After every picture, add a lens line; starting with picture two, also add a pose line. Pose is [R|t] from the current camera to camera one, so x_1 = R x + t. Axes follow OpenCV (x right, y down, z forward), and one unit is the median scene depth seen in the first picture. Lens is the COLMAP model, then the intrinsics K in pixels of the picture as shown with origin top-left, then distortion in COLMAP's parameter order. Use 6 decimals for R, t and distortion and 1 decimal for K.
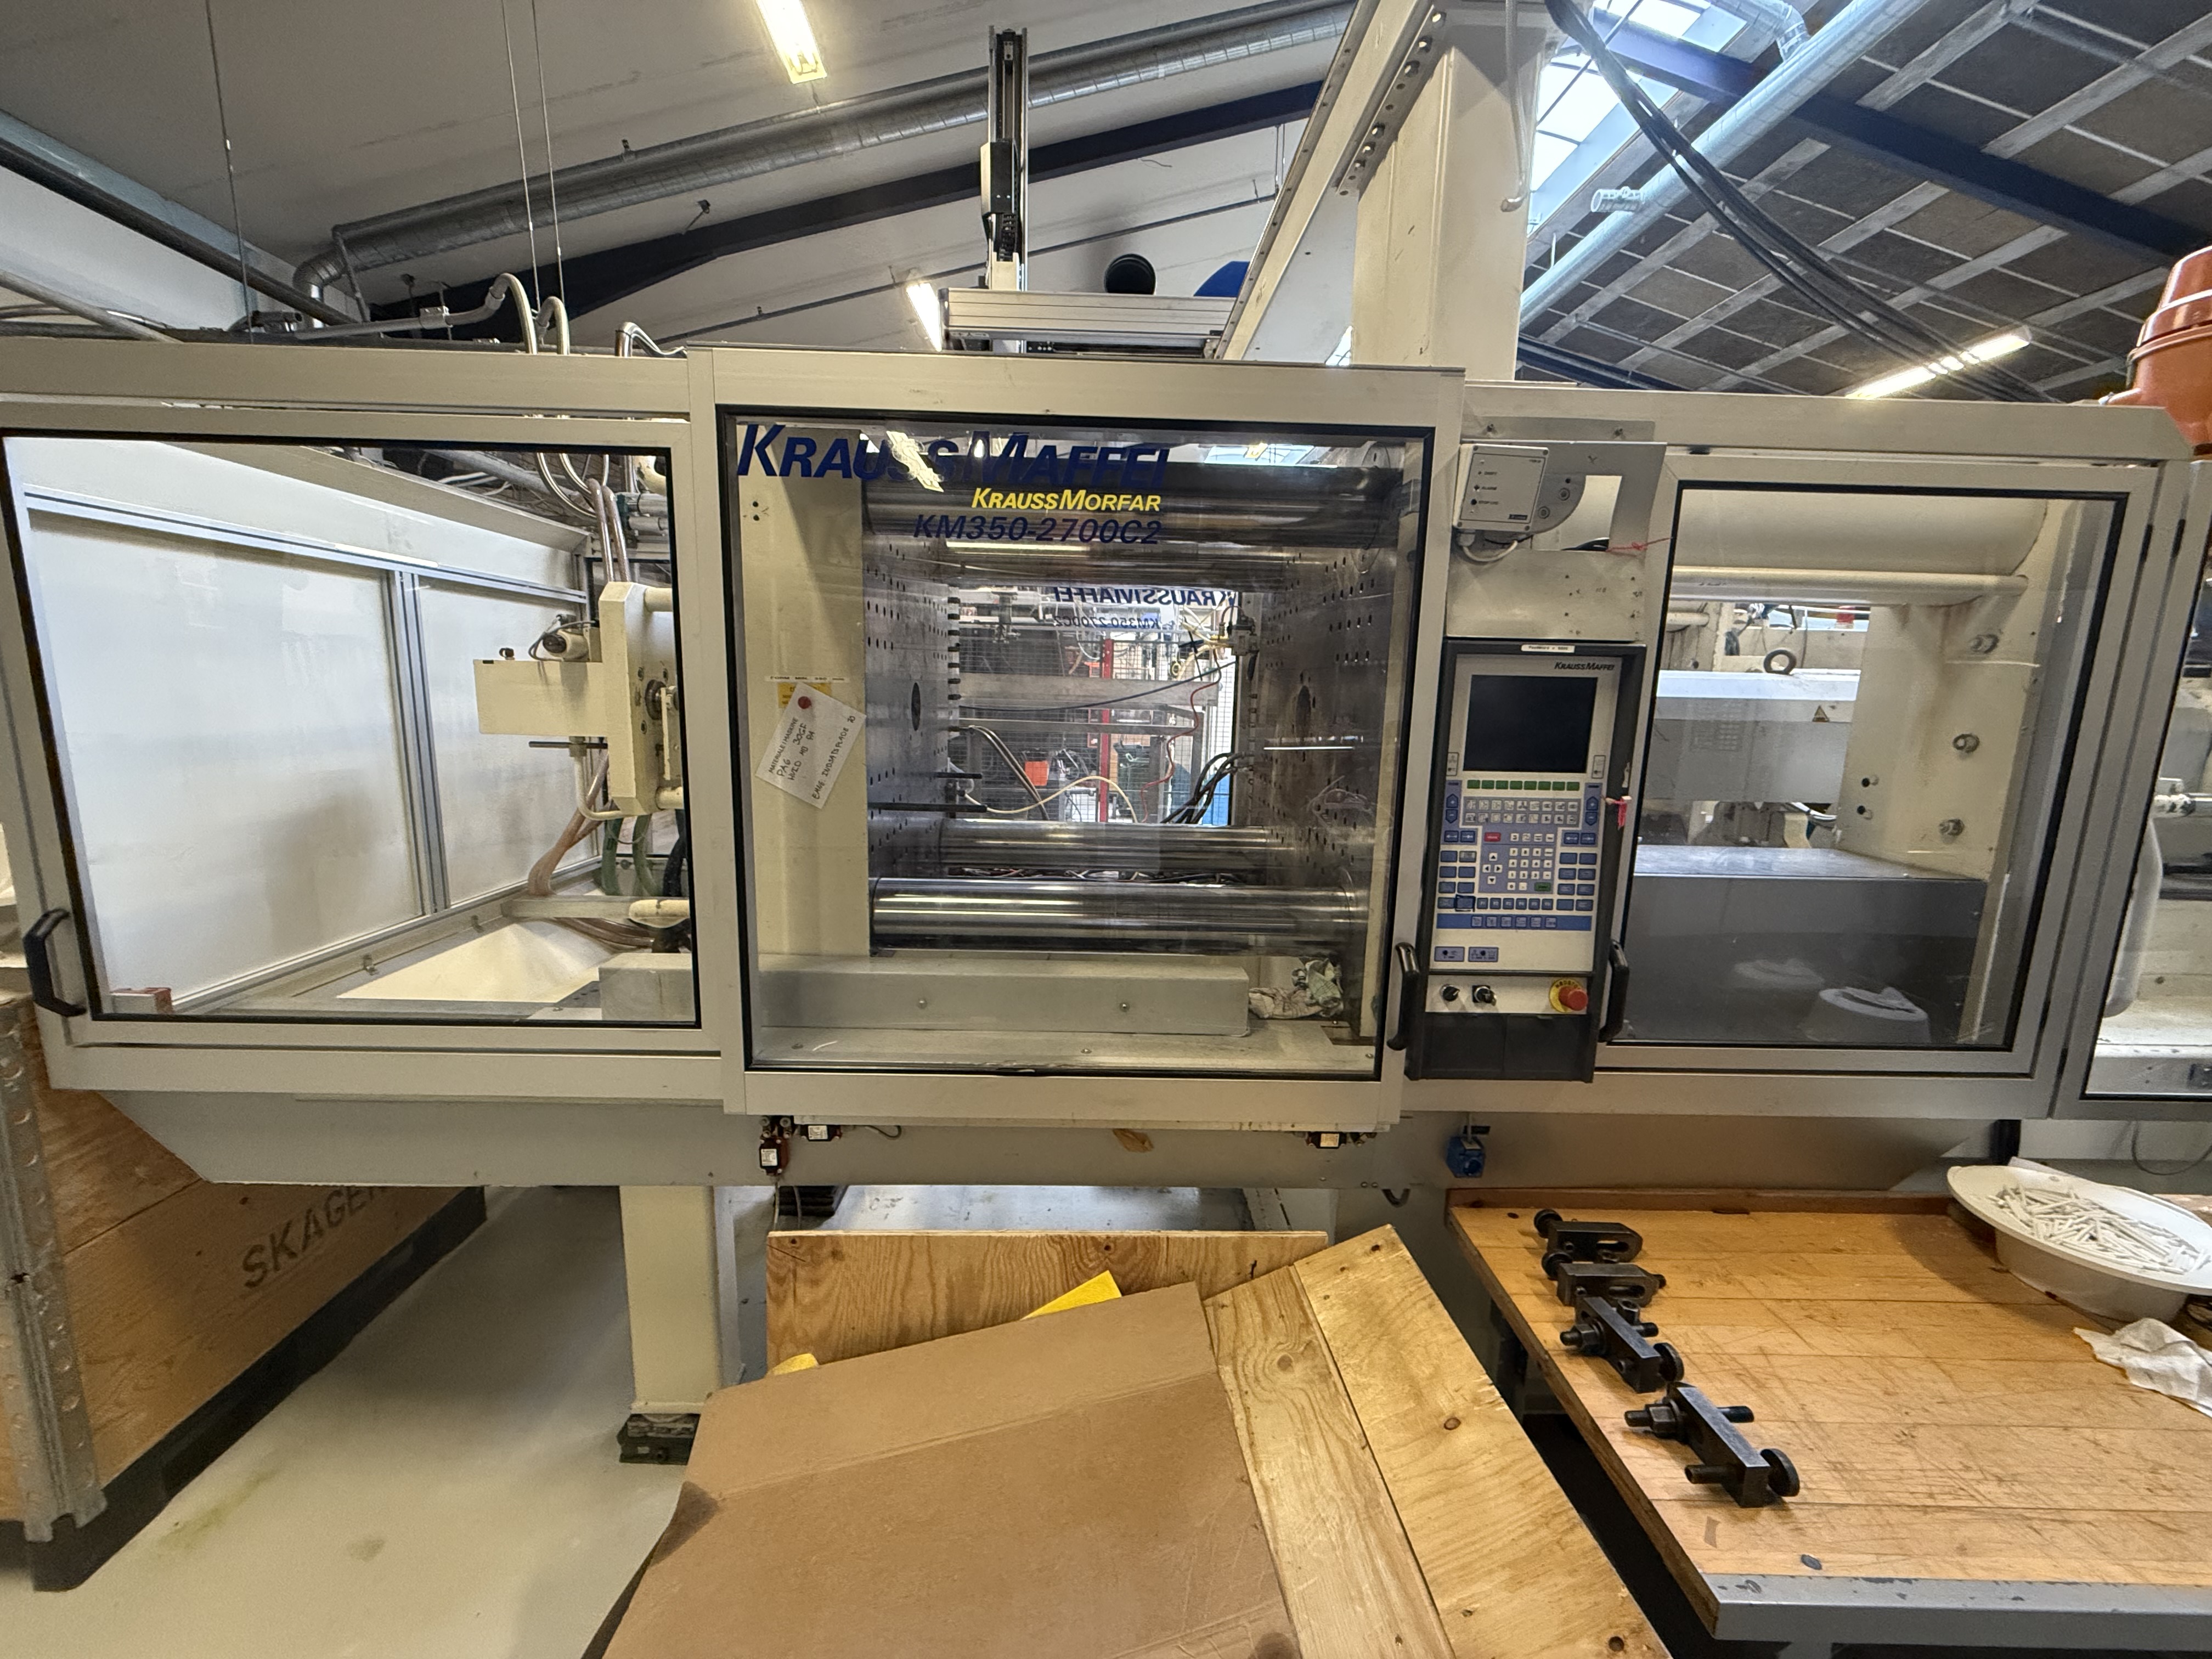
lens RADIAL K [[880.4, 0, 1105.3], [0, 880.4, 835.8], [0, 0, 1]] dist [0.001628, 0.000123]
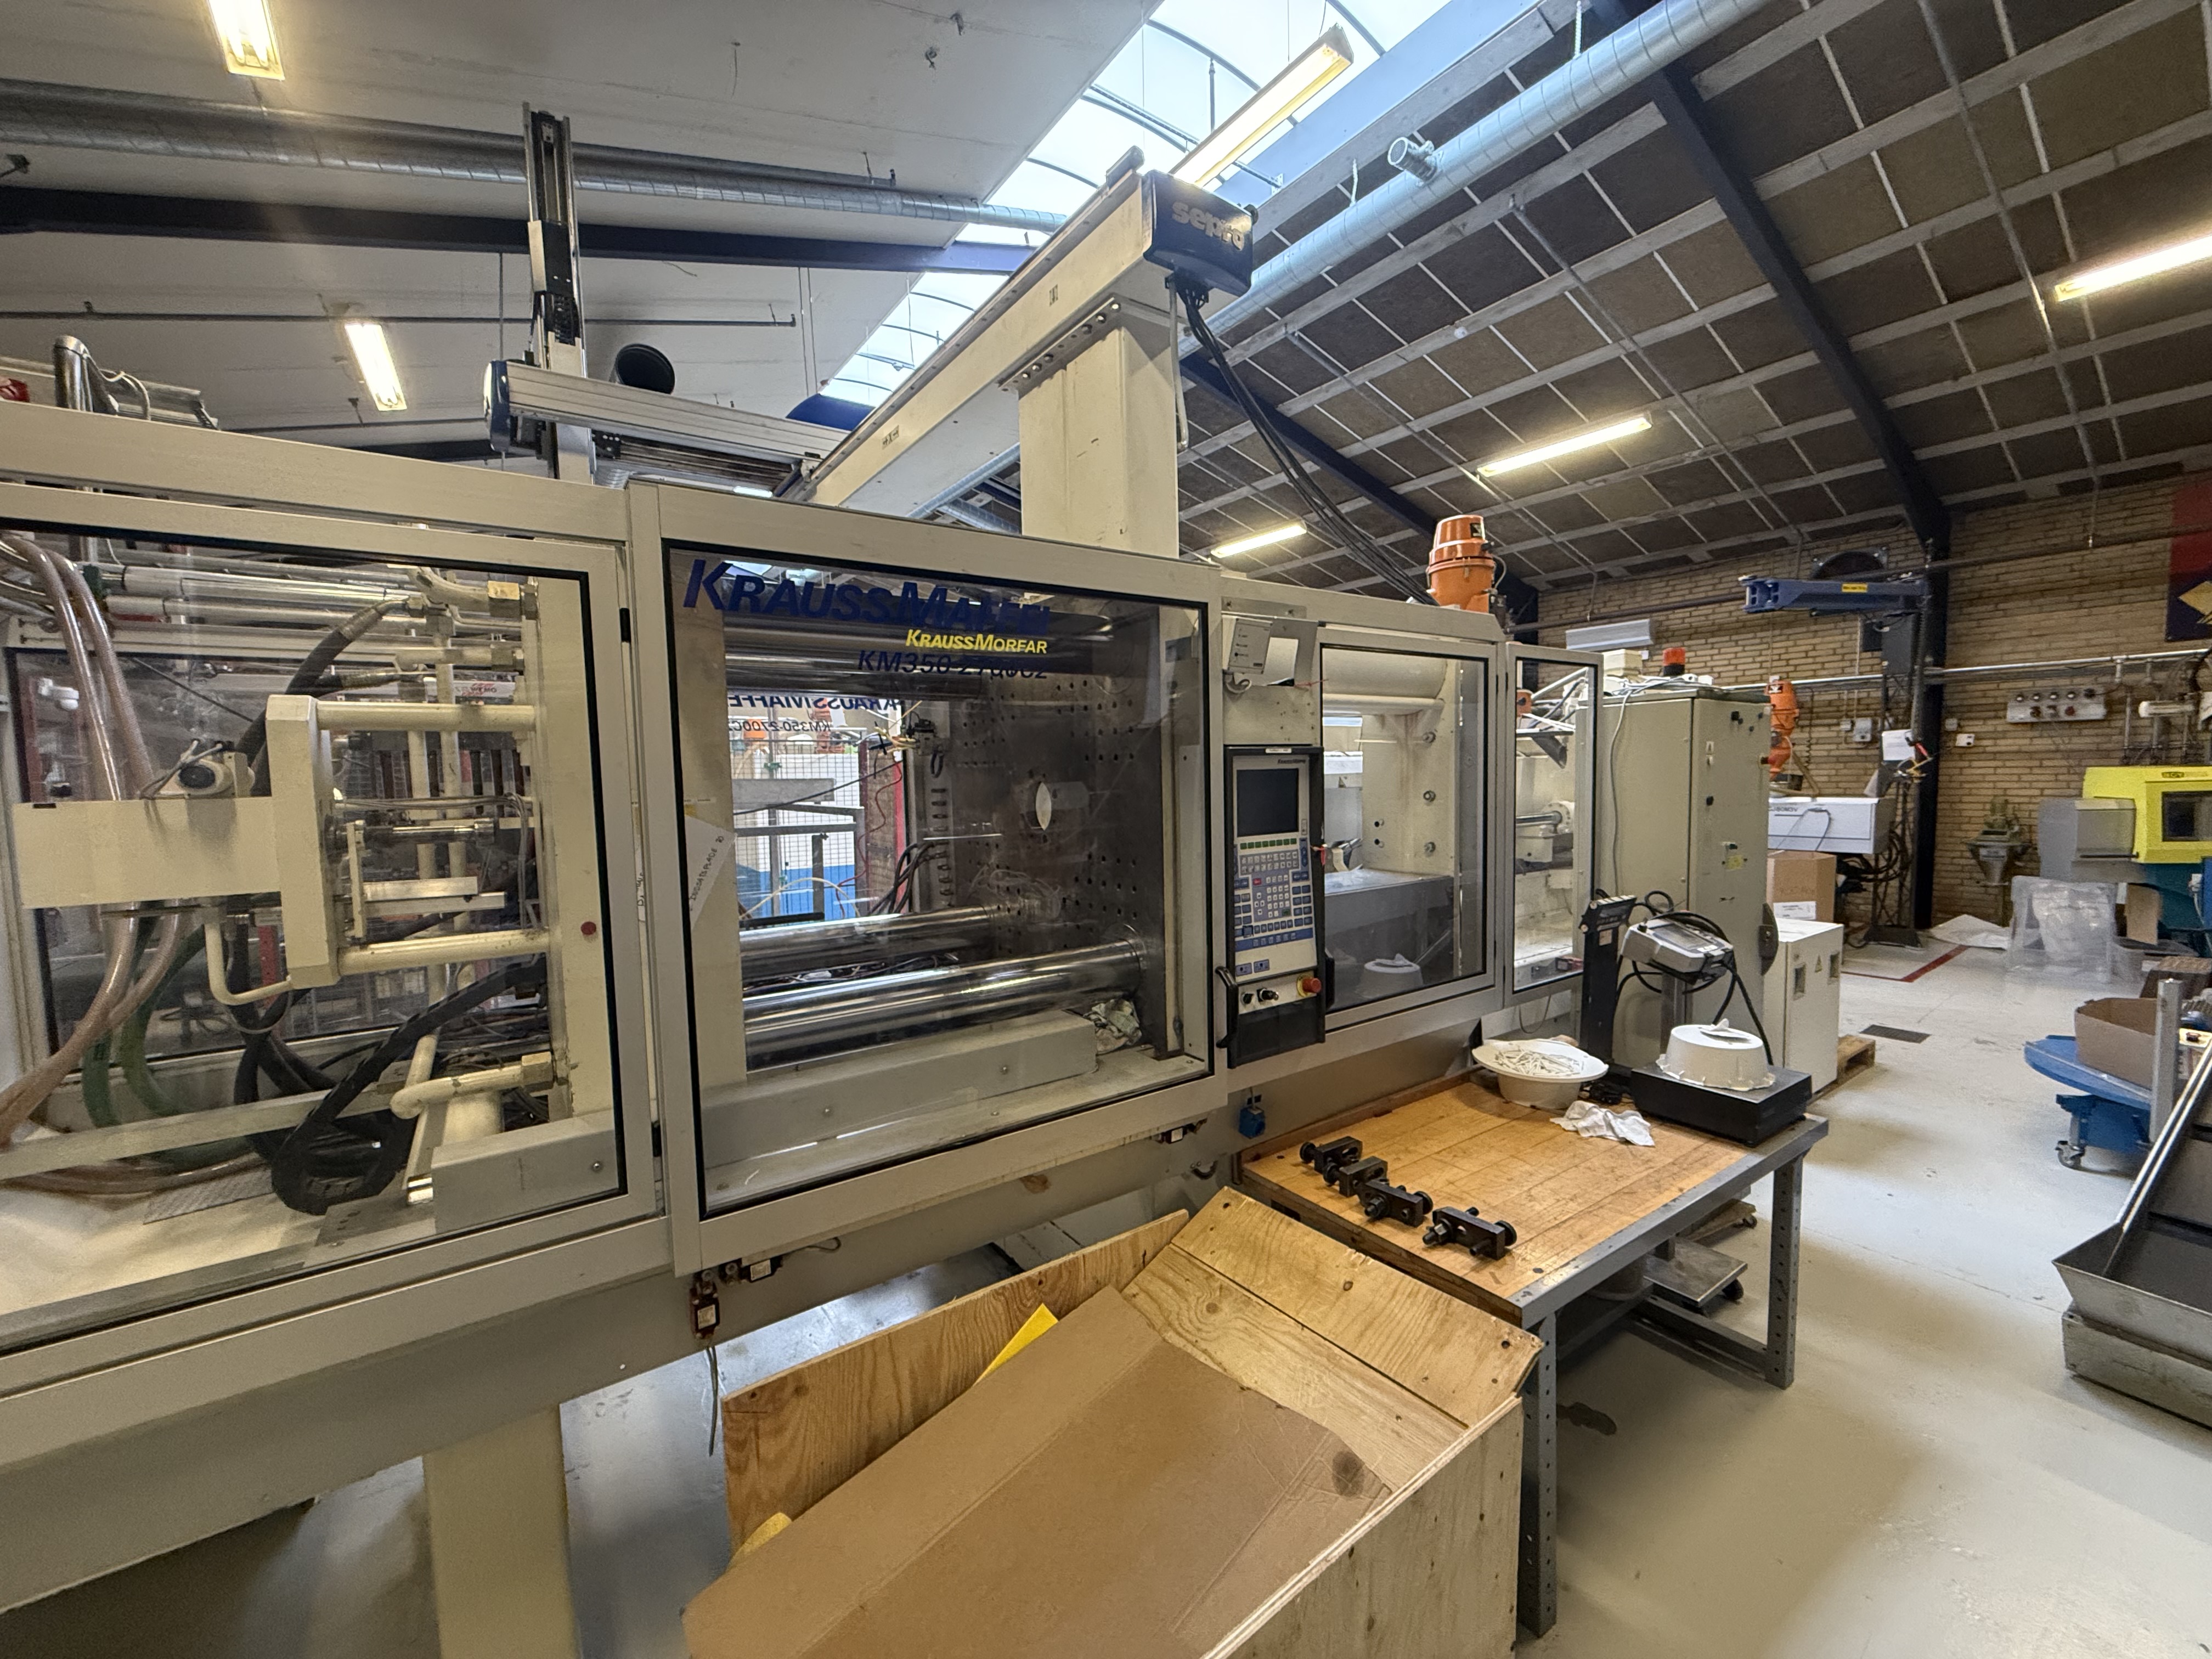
lens RADIAL K [[880.4, 0, 1103.6], [0, 880.4, 834.7], [0, 0, 1]] dist [0.001628, 0.000123]
pose [[0.831579, -0.083085, 0.549157, -0.505931], [0.135286, 0.989268, -0.055190, -0.027194], [-0.538678, 0.120188, 0.833895, -0.054222]]
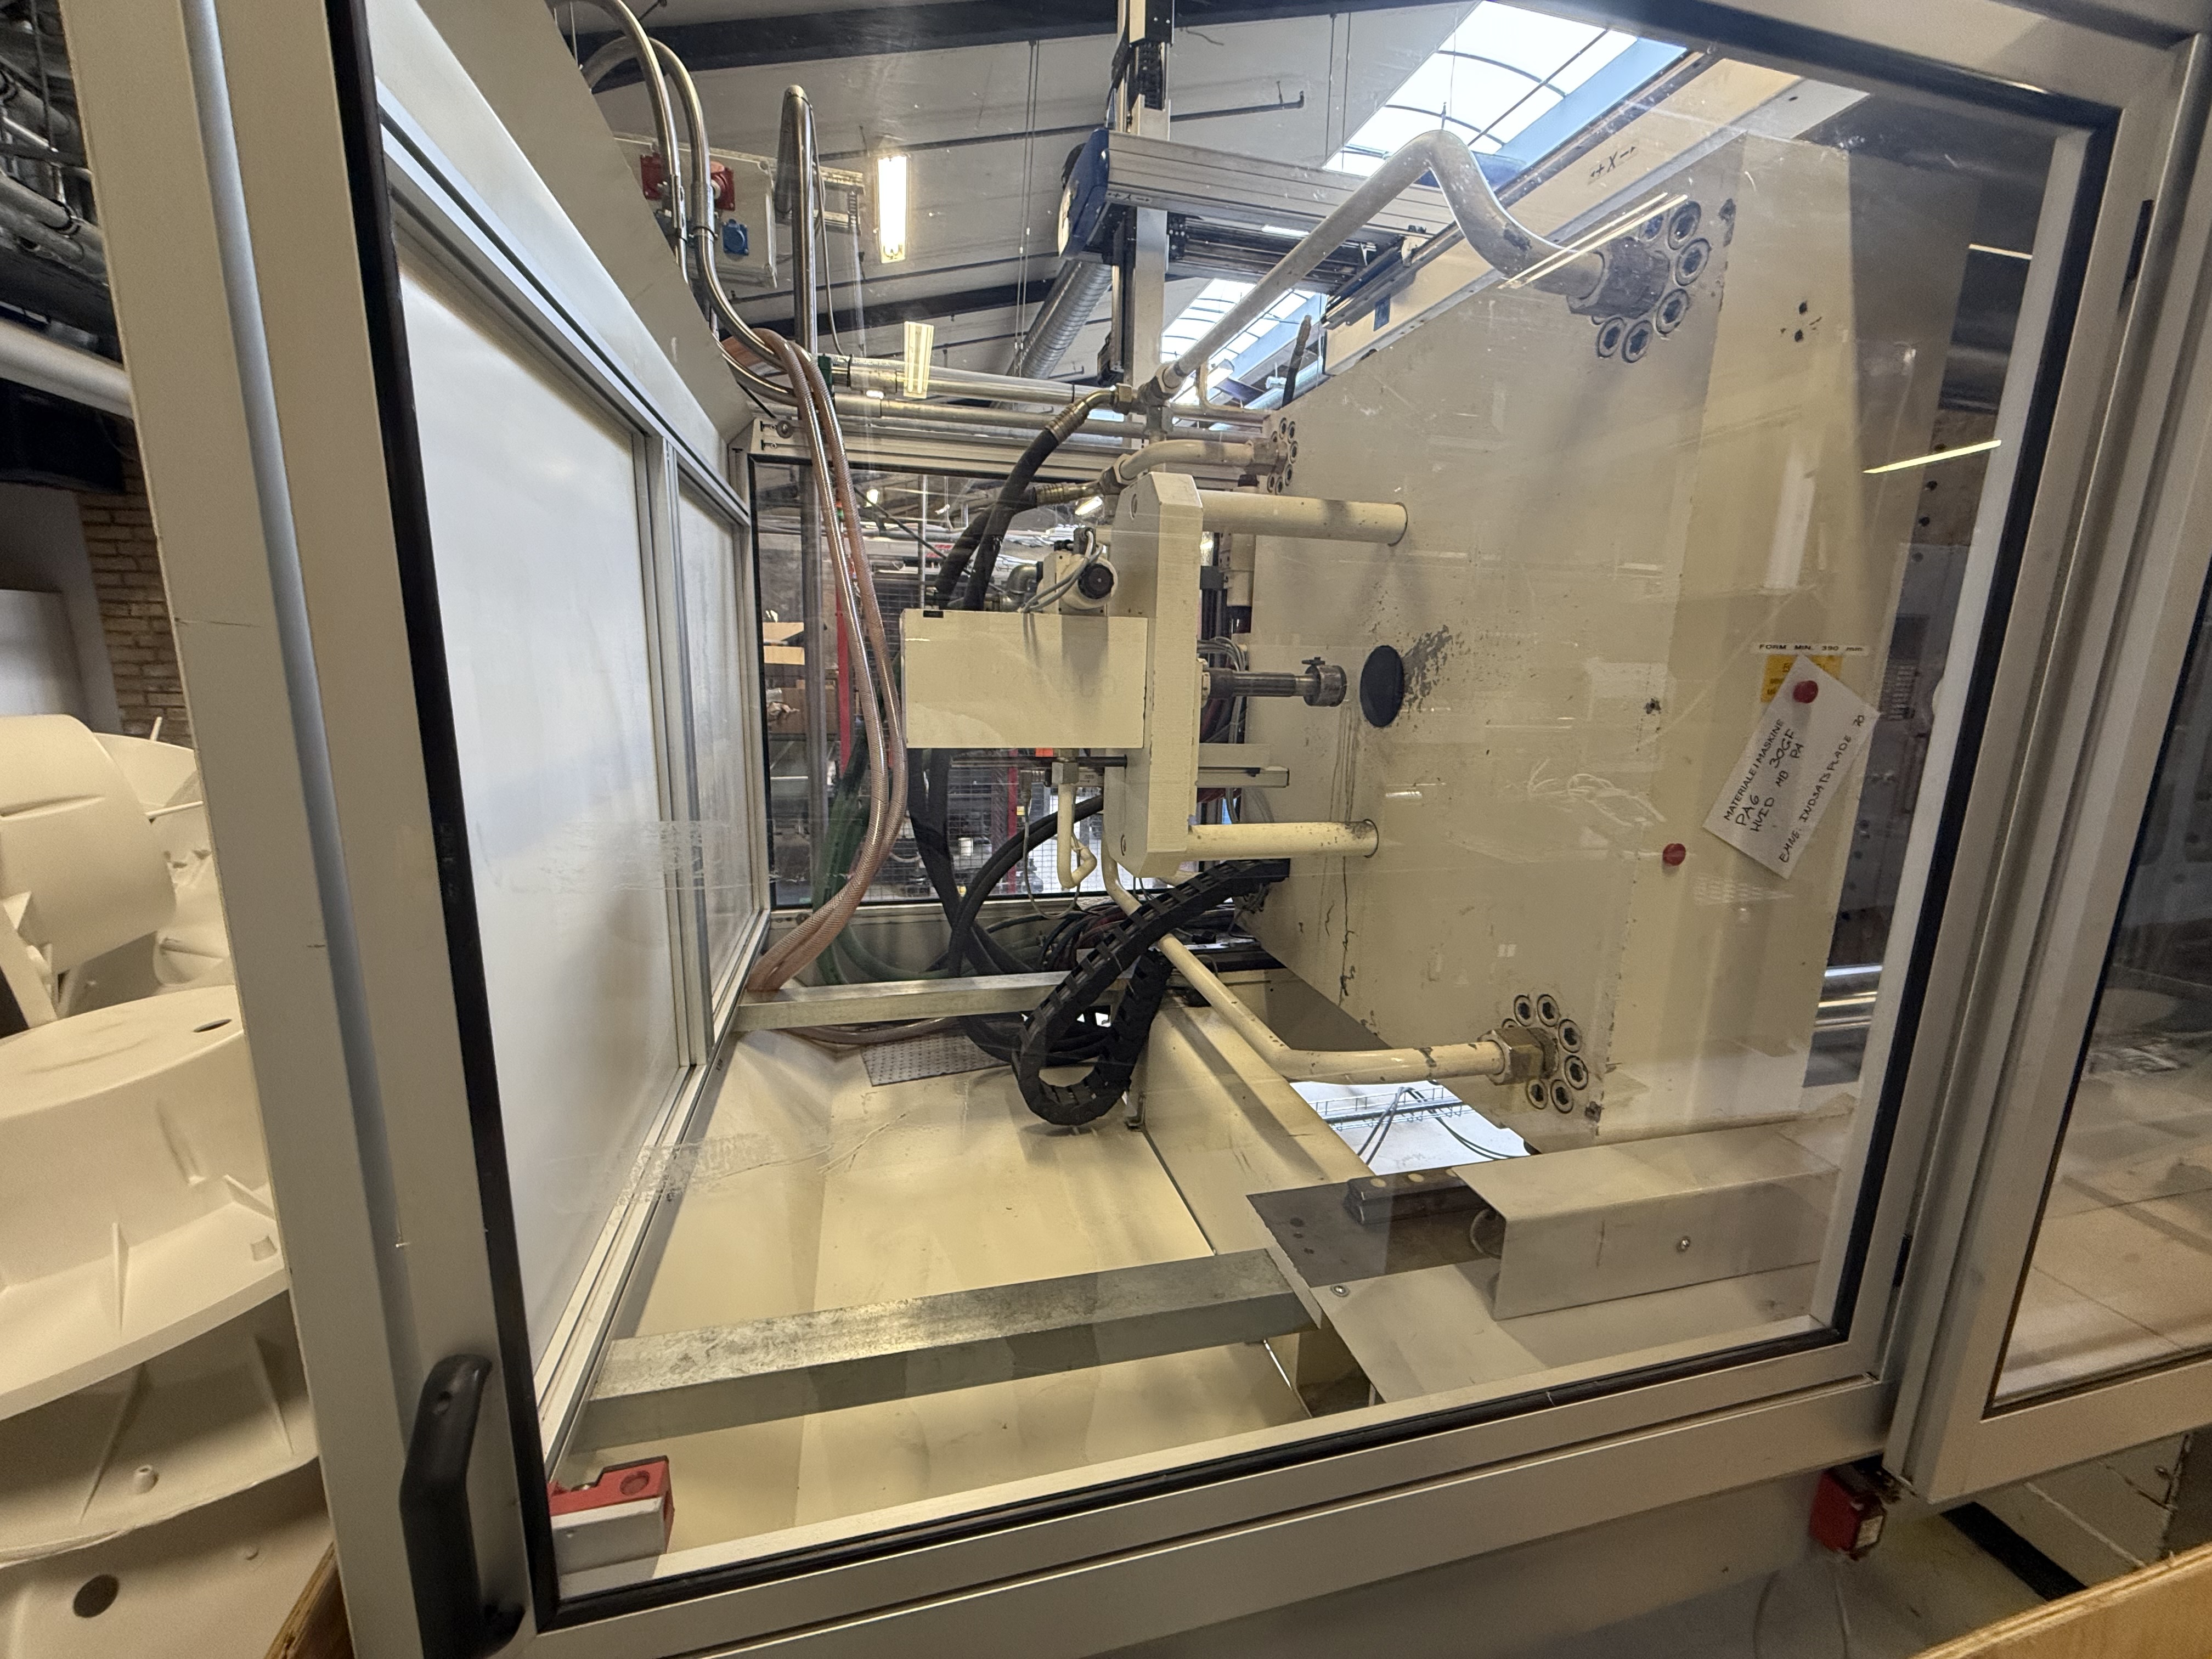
lens RADIAL K [[880.4, 0, 1099.0], [0, 880.4, 830.9], [0, 0, 1]] dist [0.001628, 0.000123]
pose [[0.972528, -0.046785, 0.228038, -0.958405], [0.039515, 0.998558, 0.036345, -0.108619], [-0.229409, -0.026335, 0.972974, 0.600888]]
